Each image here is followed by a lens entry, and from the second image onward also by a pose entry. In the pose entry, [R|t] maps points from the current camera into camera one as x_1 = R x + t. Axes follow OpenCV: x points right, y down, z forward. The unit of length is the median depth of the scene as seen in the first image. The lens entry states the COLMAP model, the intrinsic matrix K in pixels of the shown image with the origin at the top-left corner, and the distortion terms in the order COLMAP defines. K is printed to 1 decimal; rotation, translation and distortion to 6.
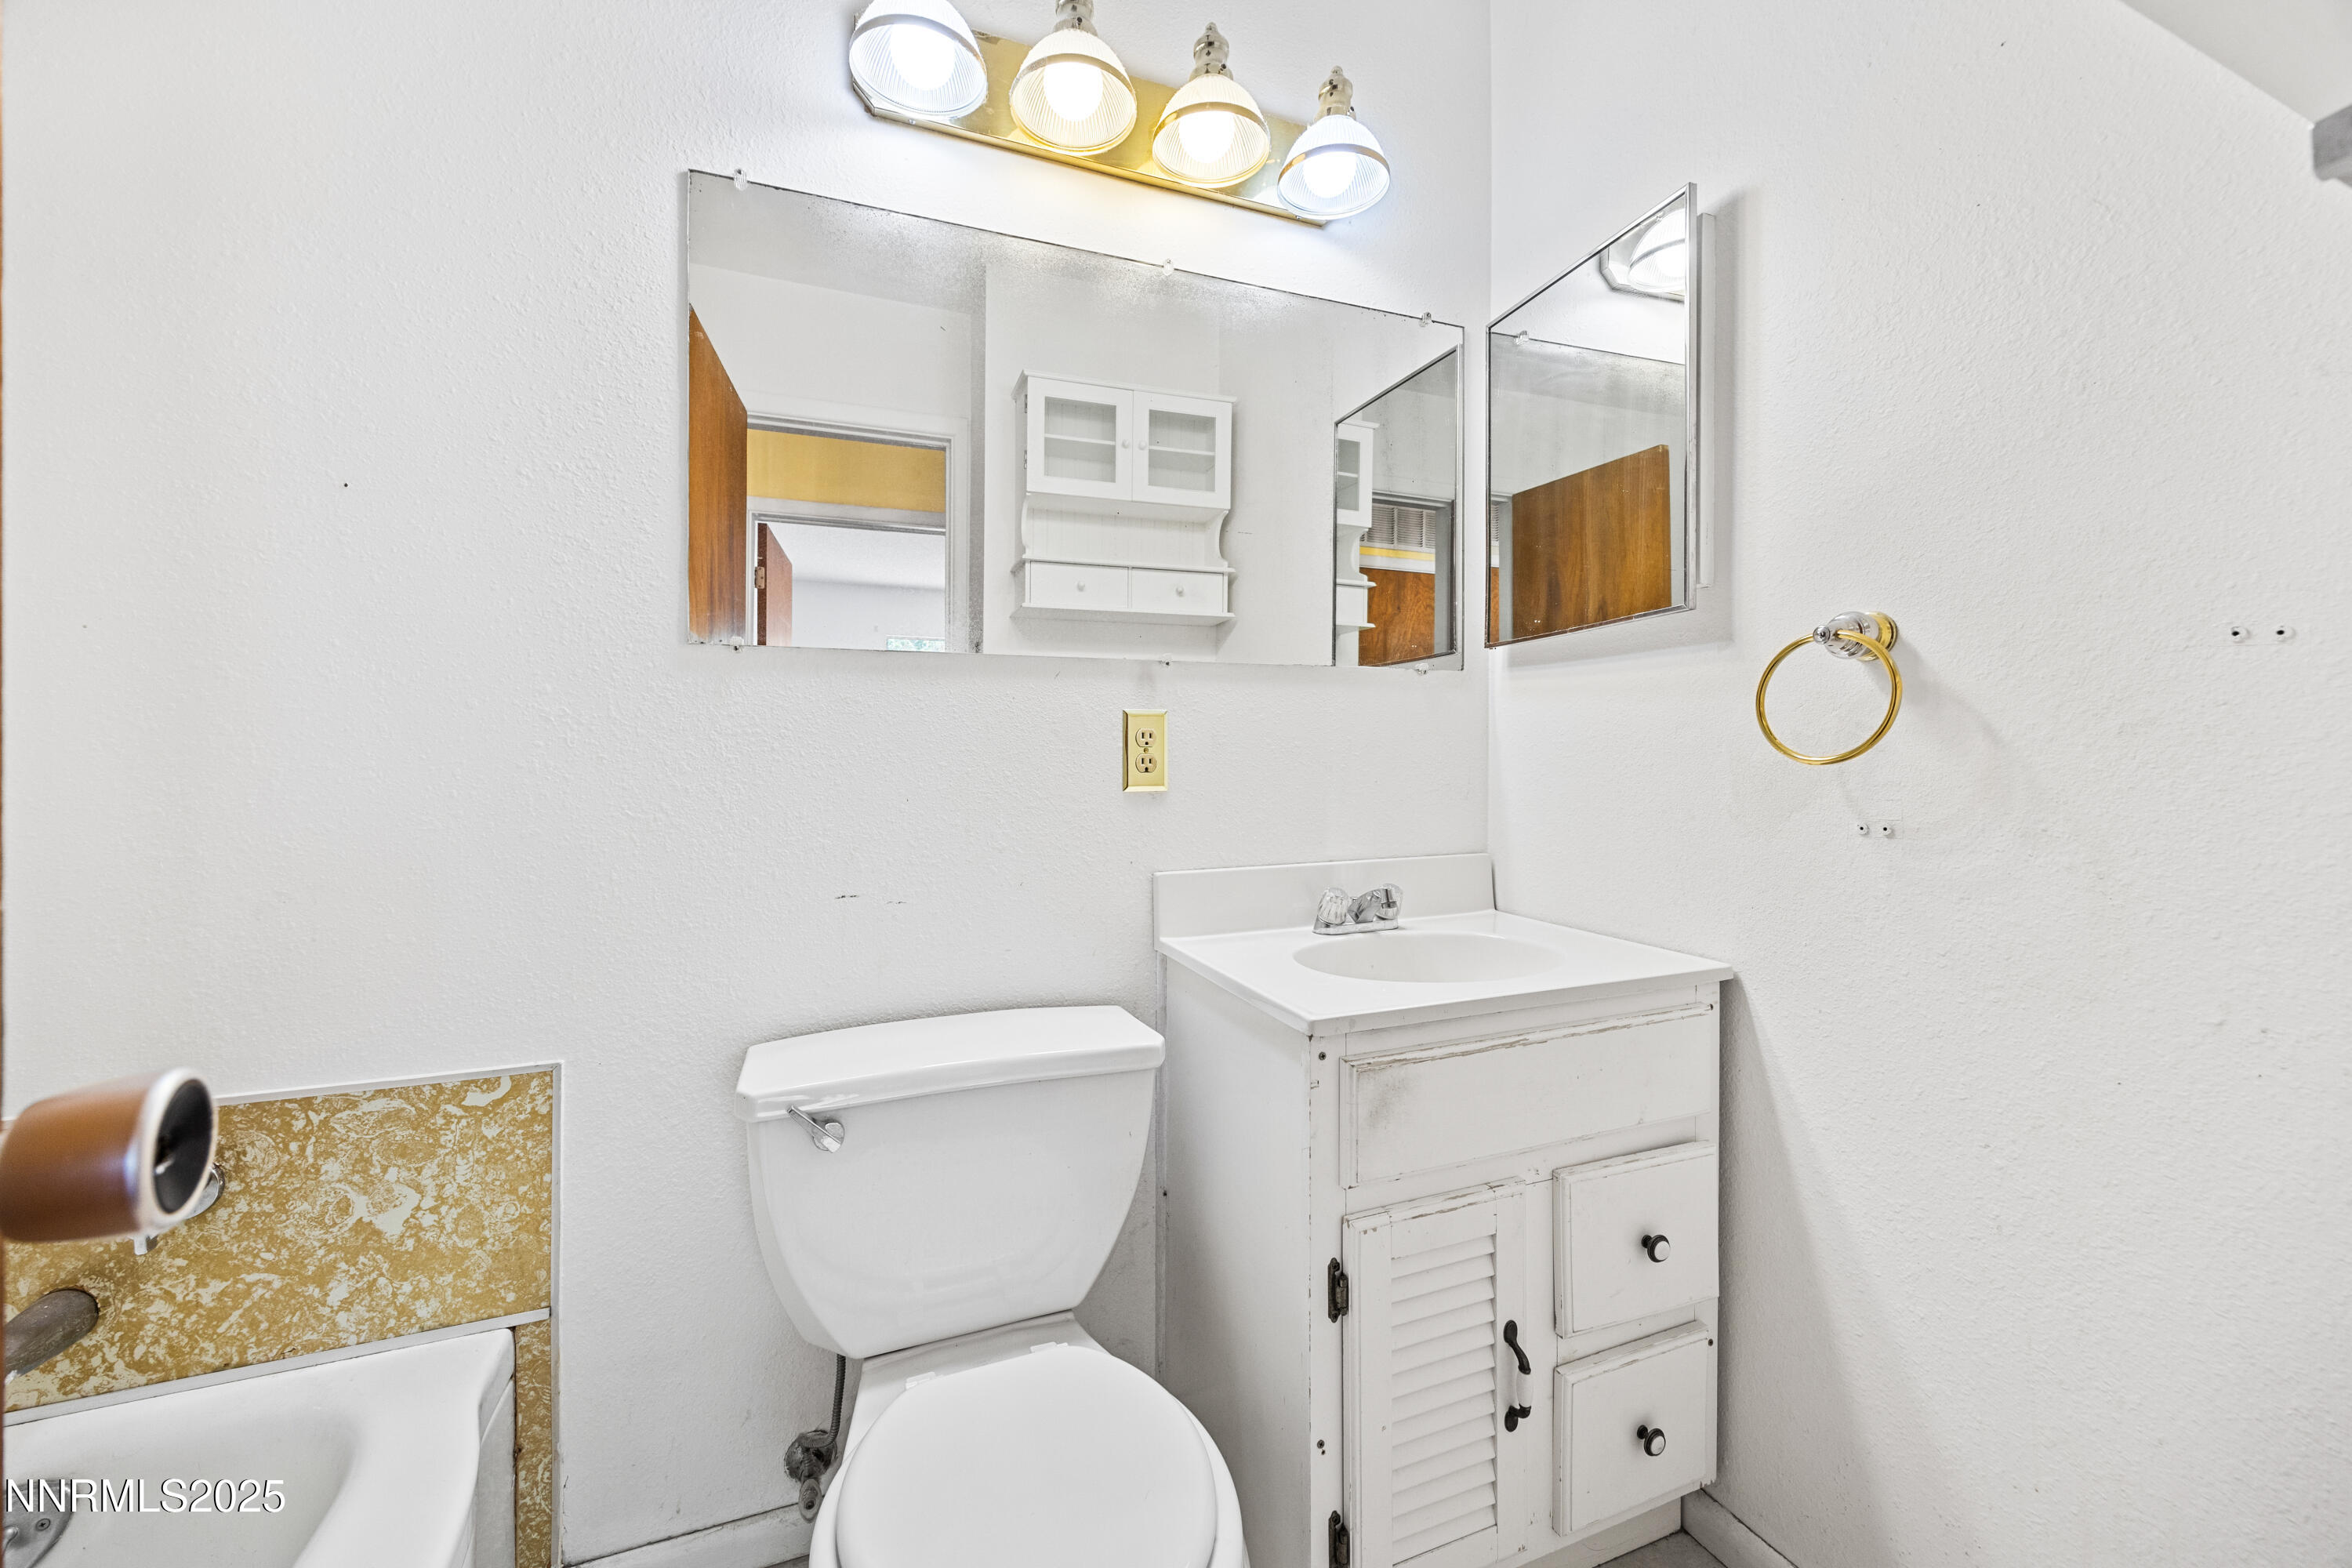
lens RADIAL K [[902.2, 0, 1177.2], [0, 902.2, 765.9], [0, 0, 1]] dist [-0.001775, 0.000048]
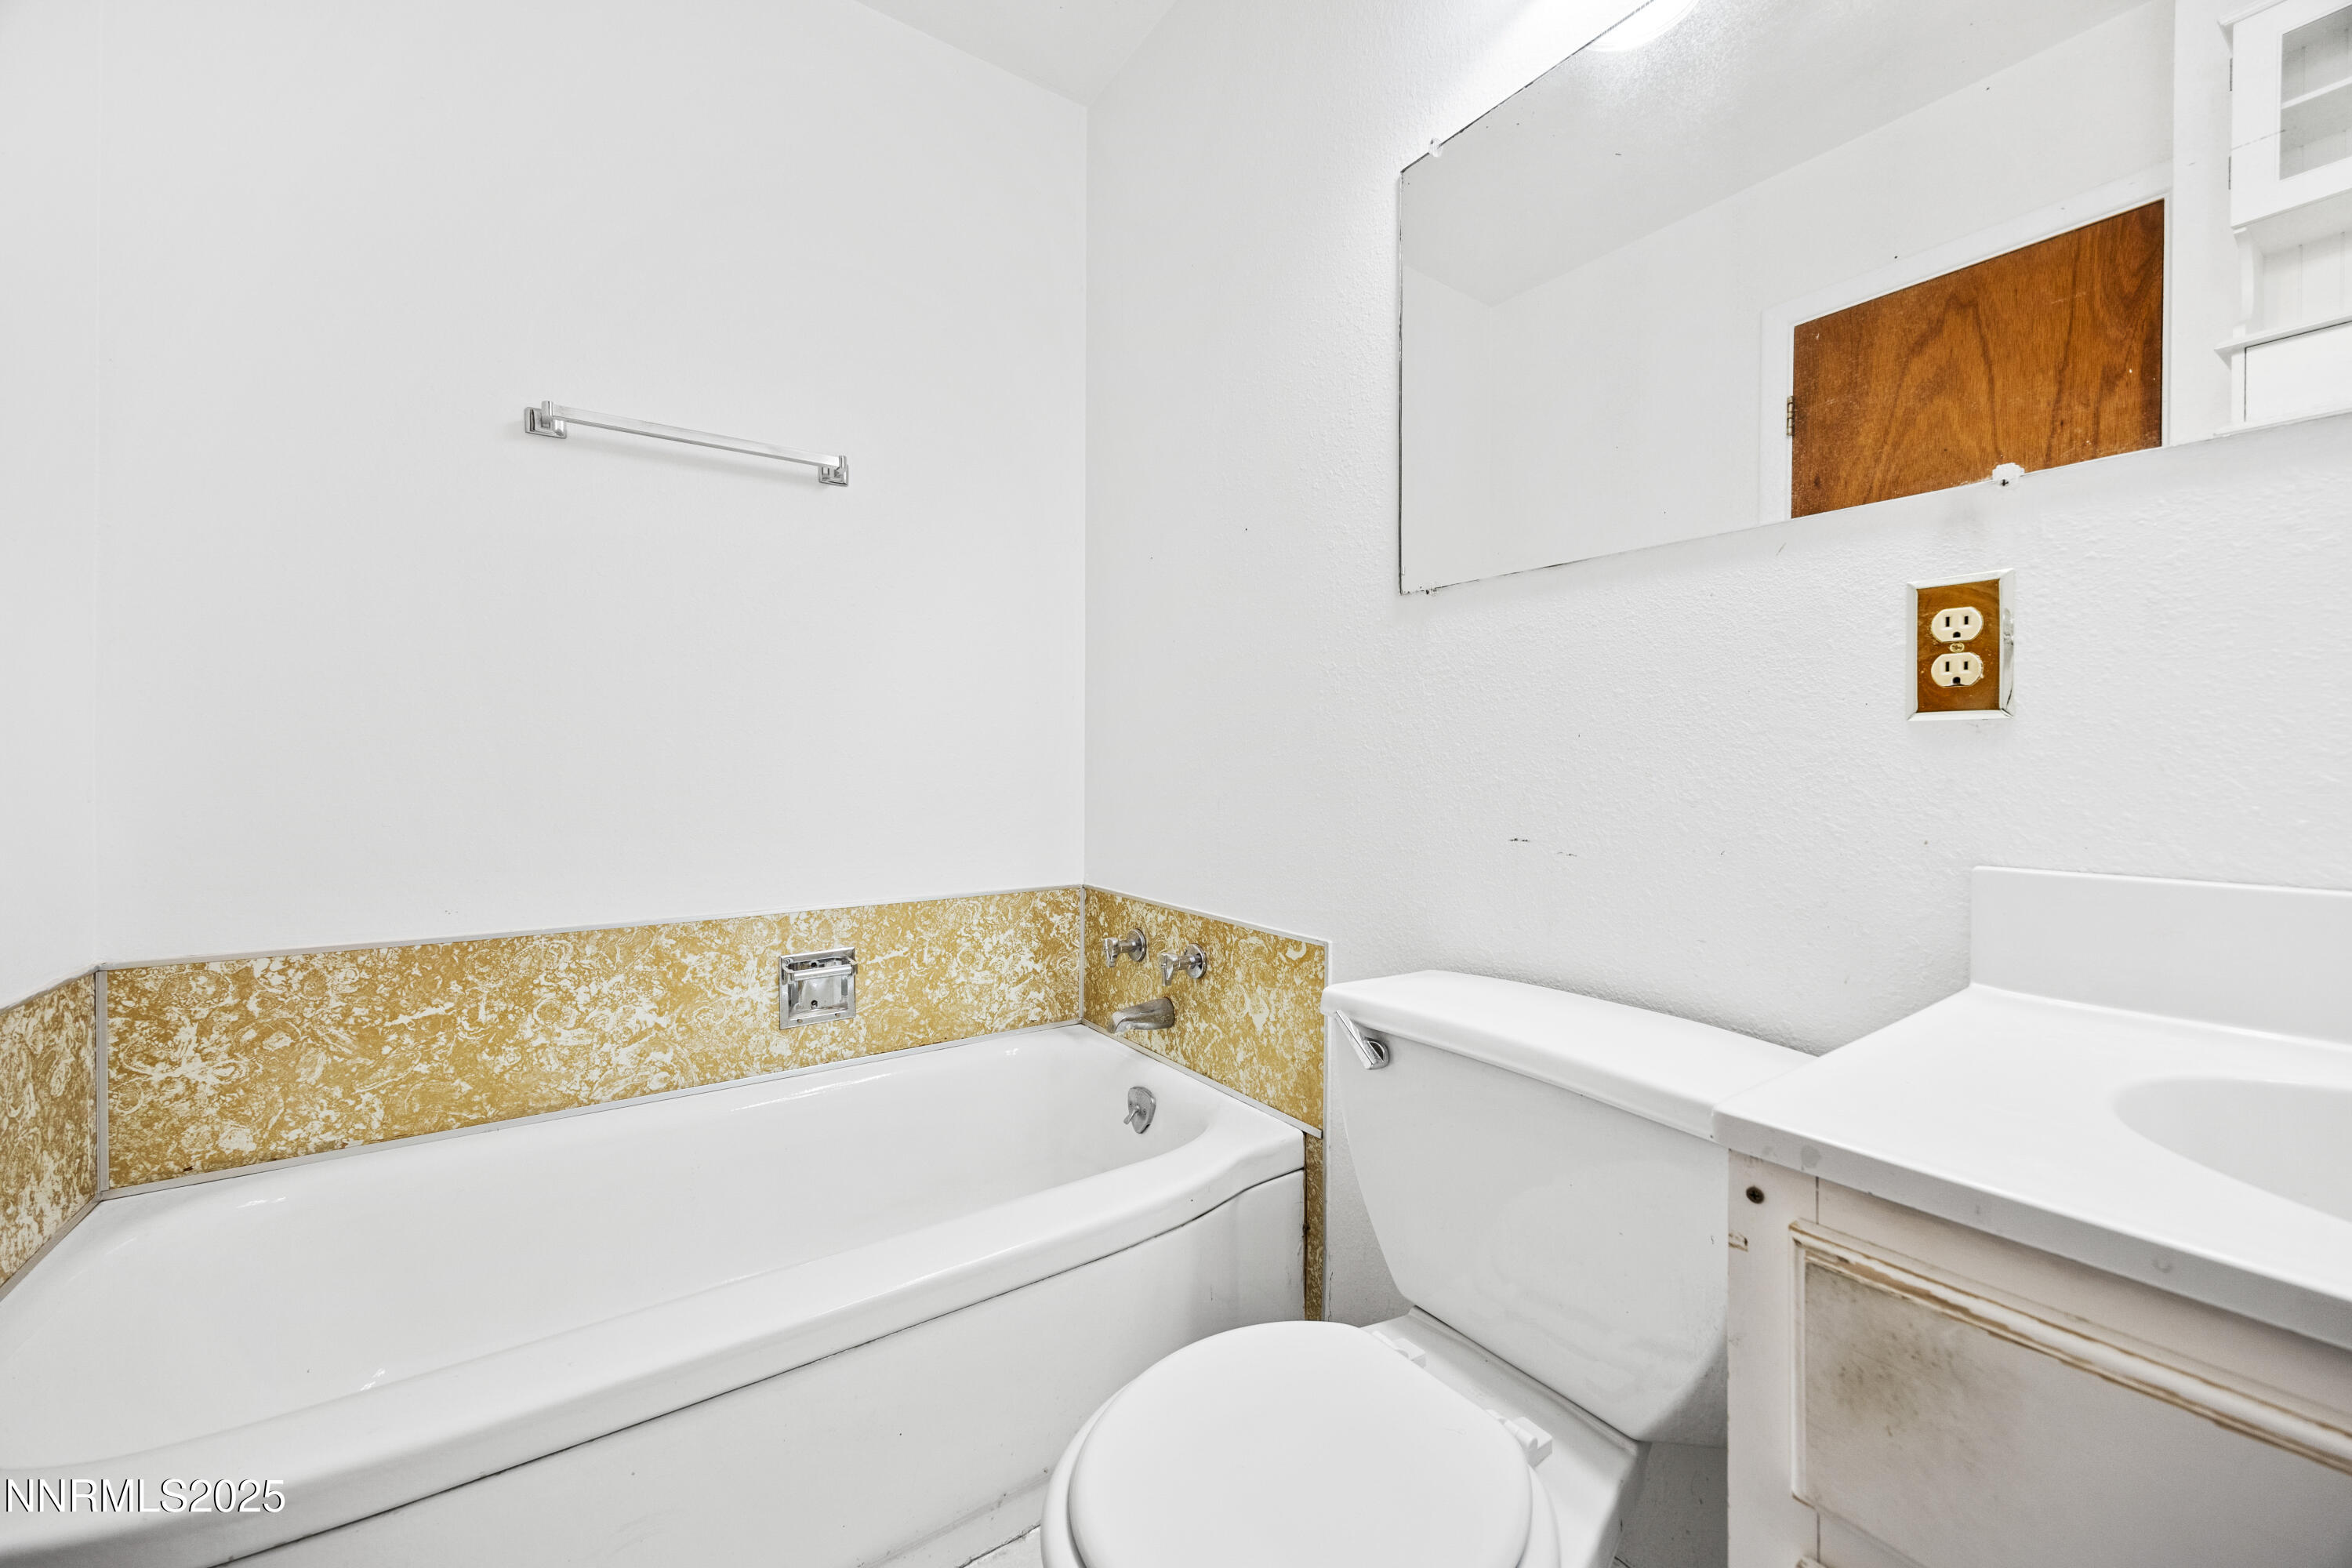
lens RADIAL K [[902.2, 0, 1177.2], [0, 902.2, 765.9], [0, 0, 1]] dist [-0.001775, 0.000048]
pose [[0.236781, 0.012897, -0.971477, 0.519754], [-0.009996, 0.999891, 0.010838, 0.073217], [0.971512, 0.007144, 0.236884, 0.516673]]
